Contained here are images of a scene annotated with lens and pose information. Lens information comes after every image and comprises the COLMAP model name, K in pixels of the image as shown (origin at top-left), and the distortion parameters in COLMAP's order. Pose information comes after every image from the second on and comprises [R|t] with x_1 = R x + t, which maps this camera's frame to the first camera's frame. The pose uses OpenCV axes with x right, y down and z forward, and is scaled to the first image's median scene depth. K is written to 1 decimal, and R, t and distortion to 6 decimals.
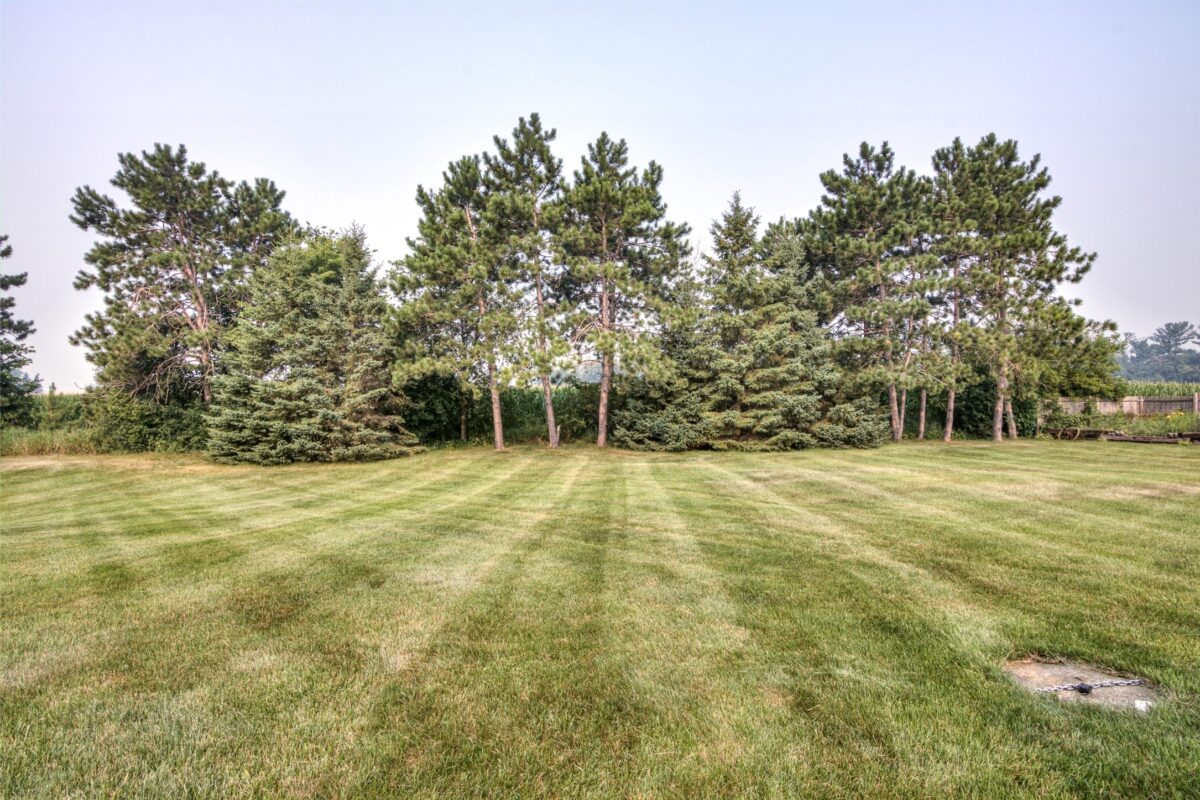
lens RADIAL K [[605.1, 0, 619.0], [0, 605.1, 401.2], [0, 0, 1]] dist [-0.009476, -0.005251]
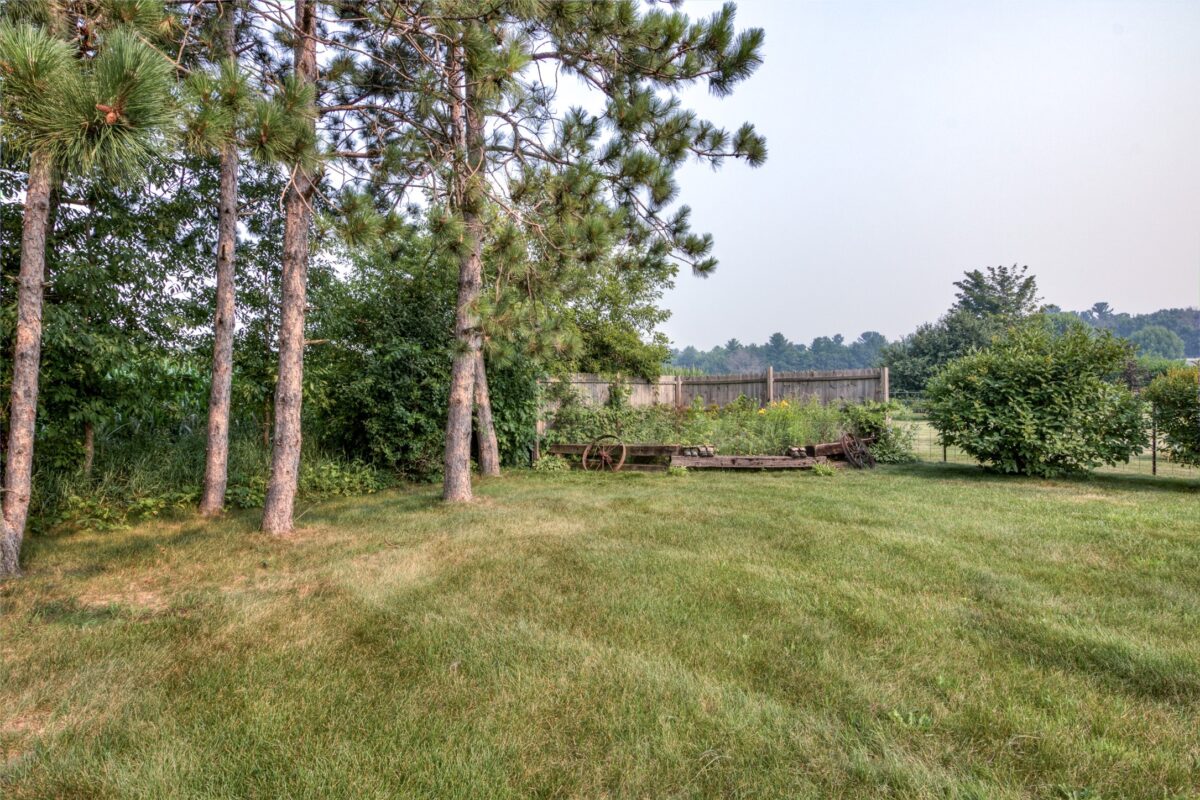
lens RADIAL K [[605.1, 0, 595.8], [0, 605.1, 397.5], [0, 0, 1]] dist [-0.009476, -0.005251]
pose [[0.697540, -0.003789, 0.716536, 0.422261], [0.008725, 0.999957, -0.003206, 0.013974], [-0.716493, 0.008488, 0.697543, 0.679878]]
